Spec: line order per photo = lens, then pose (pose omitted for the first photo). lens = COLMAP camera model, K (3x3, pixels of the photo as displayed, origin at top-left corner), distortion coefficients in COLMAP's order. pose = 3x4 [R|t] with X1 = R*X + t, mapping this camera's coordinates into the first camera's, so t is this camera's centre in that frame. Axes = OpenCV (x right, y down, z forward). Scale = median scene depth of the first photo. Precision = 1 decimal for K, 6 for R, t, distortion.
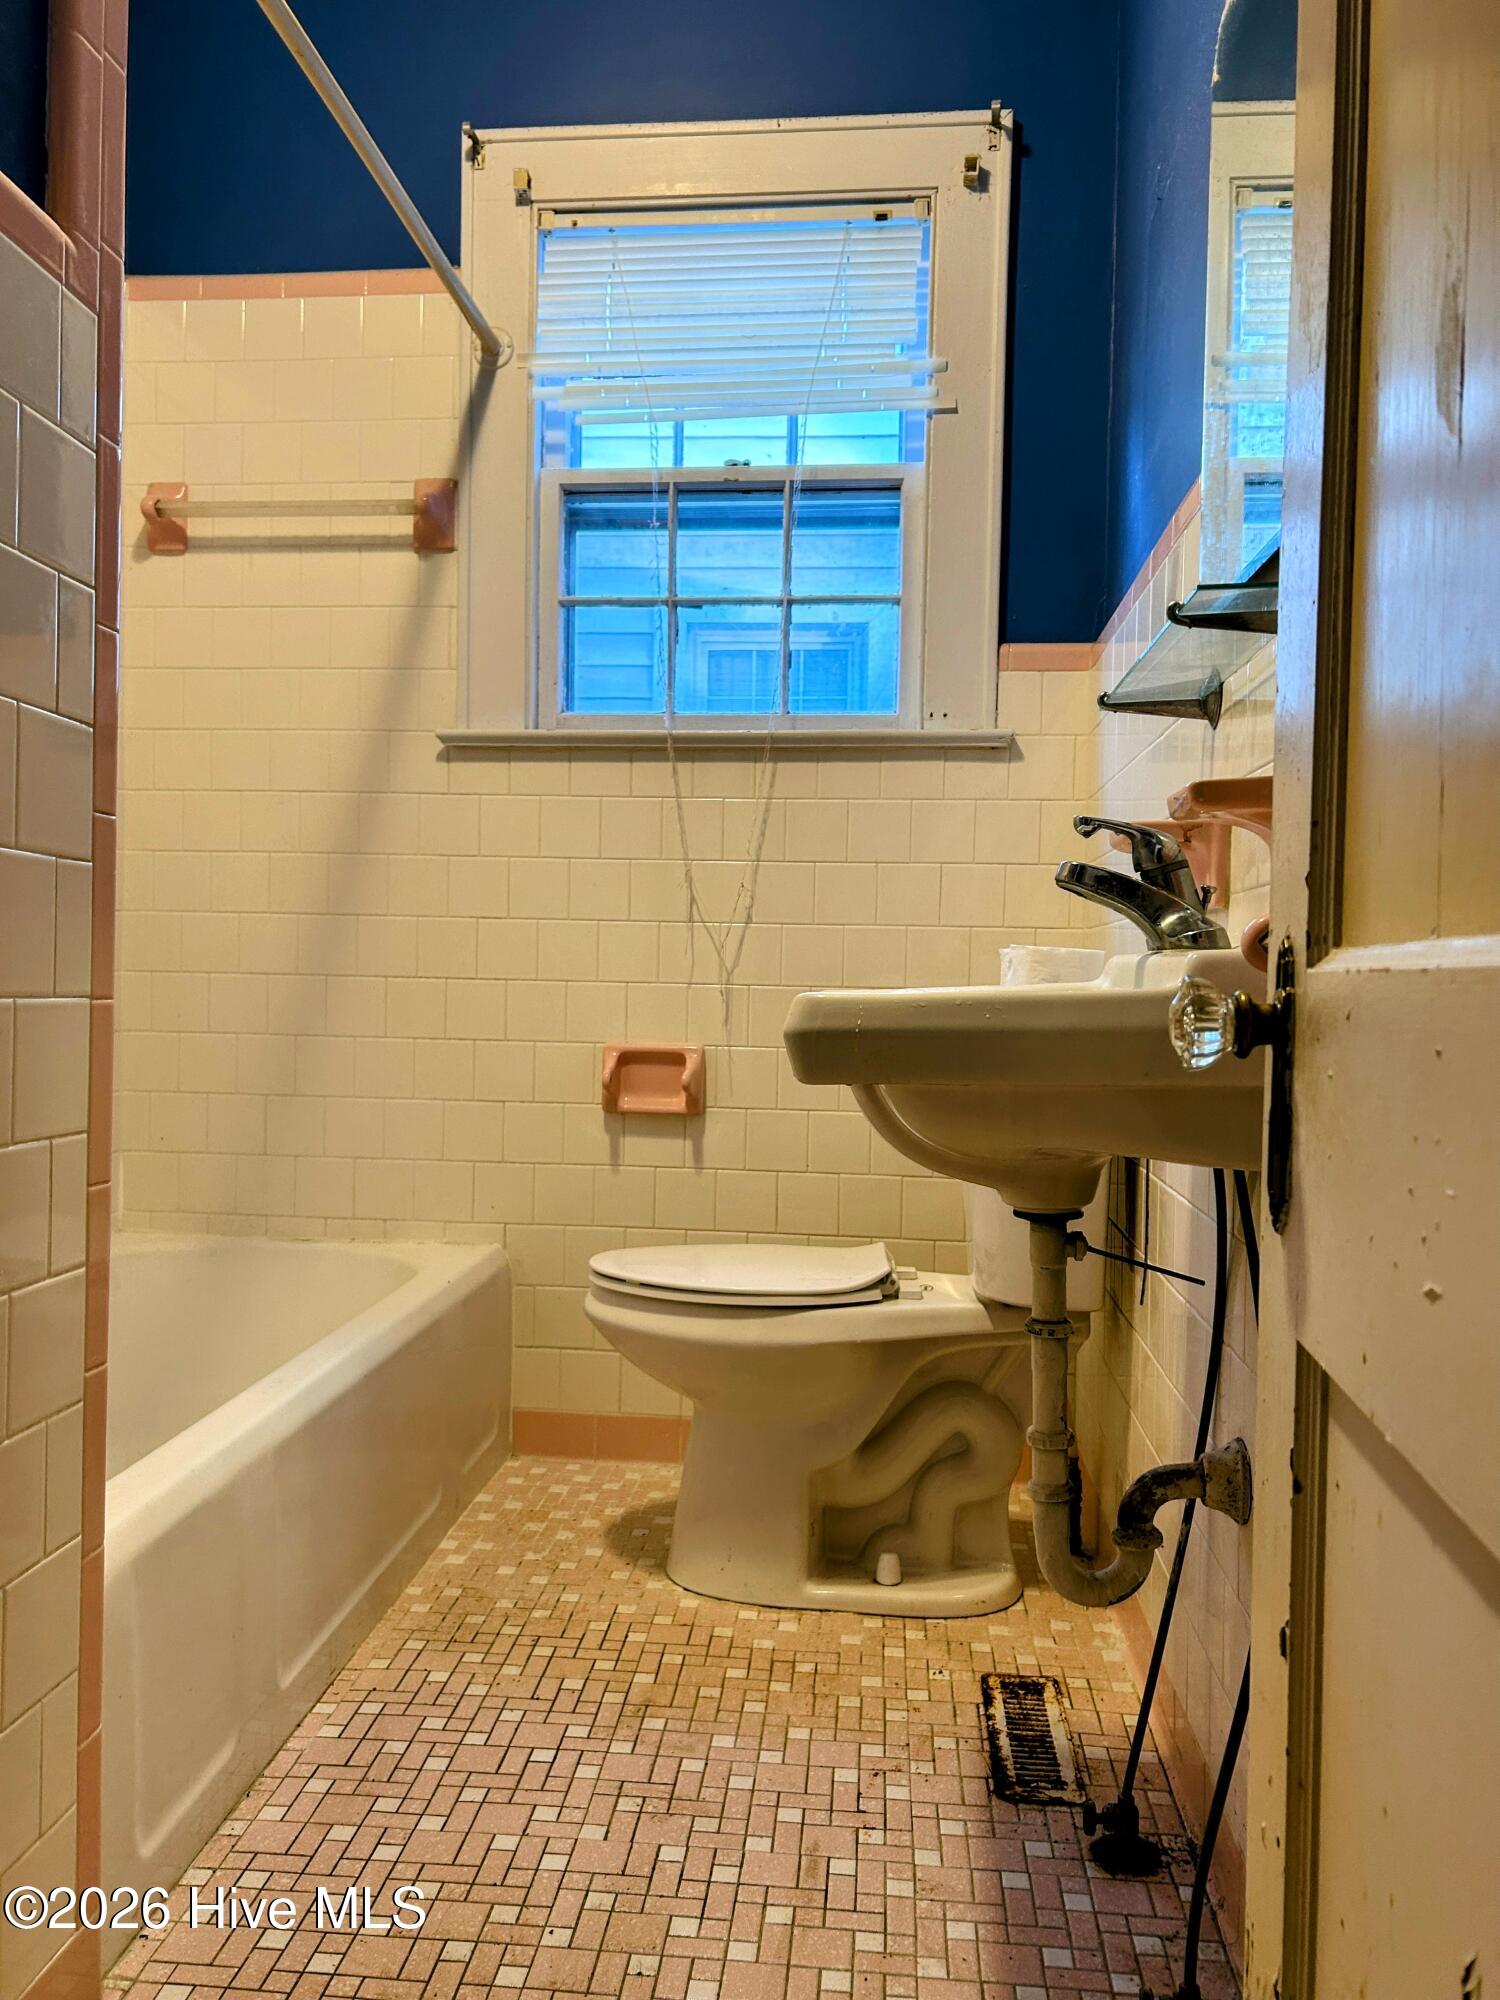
lens RADIAL K [[1511.3, 0, 749.5], [0, 1511.3, 1001.2], [0, 0, 1]] dist [0.005067, 0.000662]
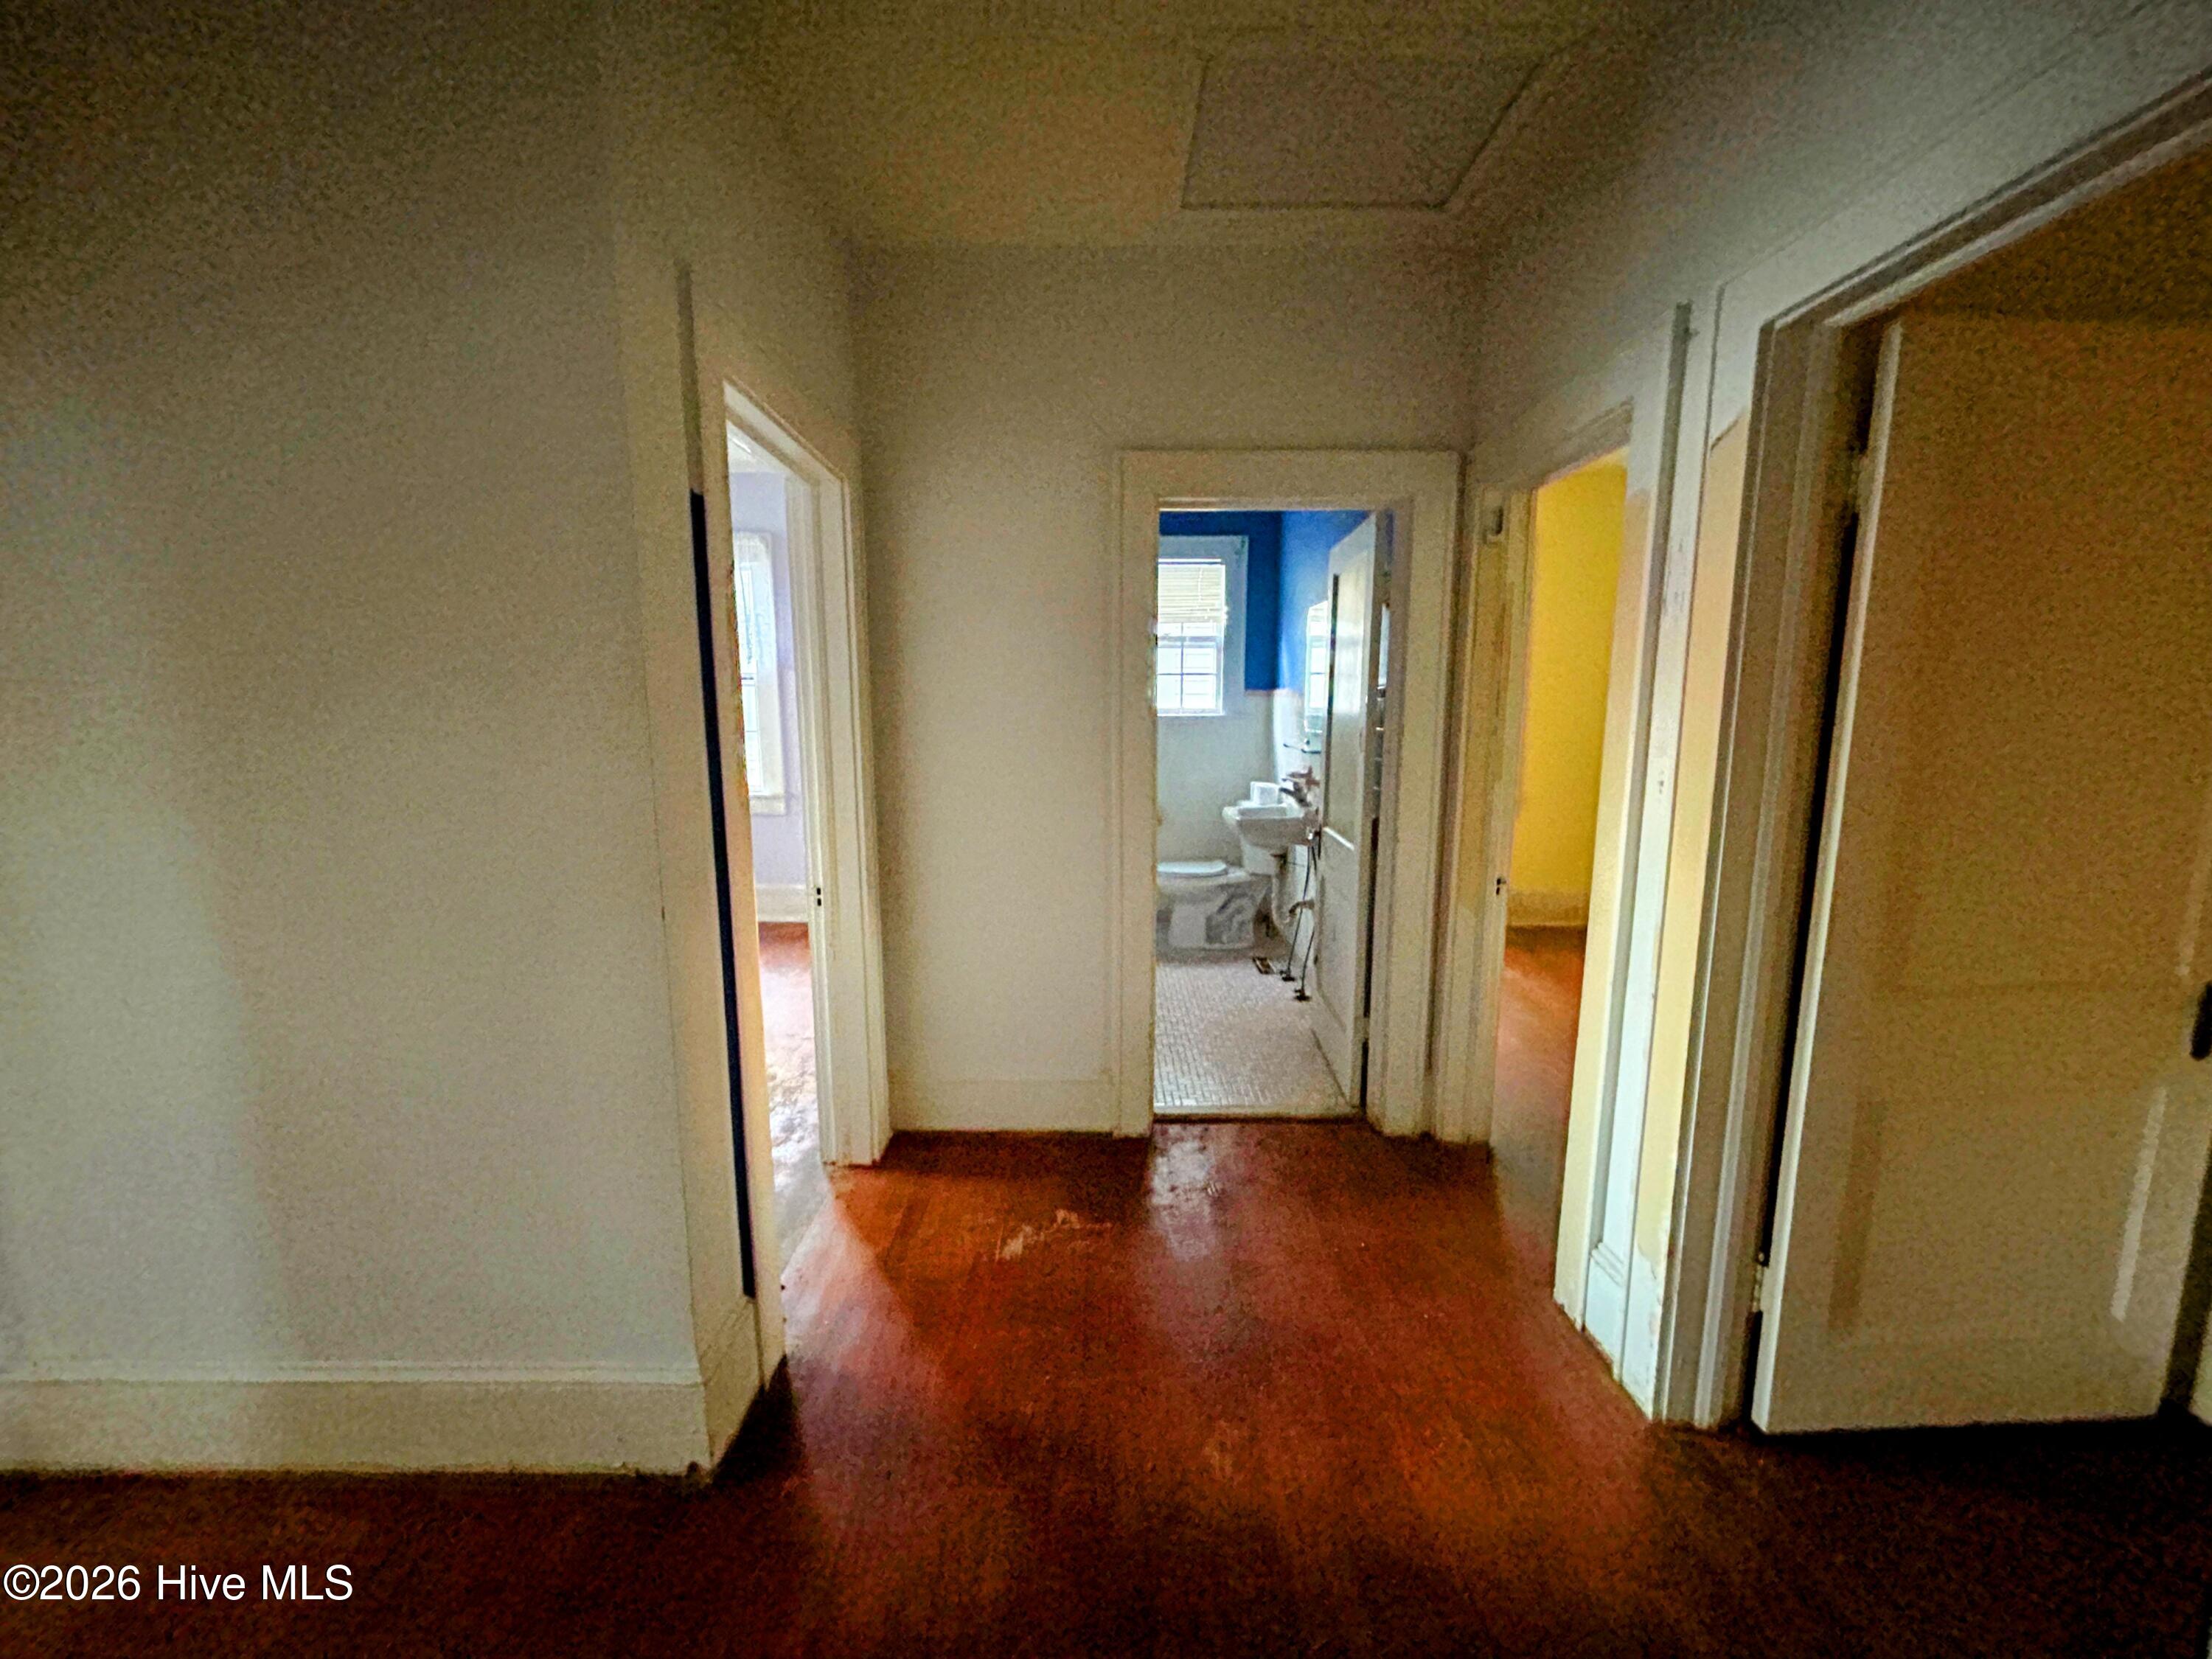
lens RADIAL K [[889.1, 0, 1101.9], [0, 889.1, 838.4], [0, 0, 1]] dist [-0.000042, -0.000001]
pose [[0.995765, -0.030267, 0.086806, -0.623423], [0.018586, 0.991031, 0.132336, -0.307706], [-0.090032, -0.130162, 0.987397, -1.839658]]
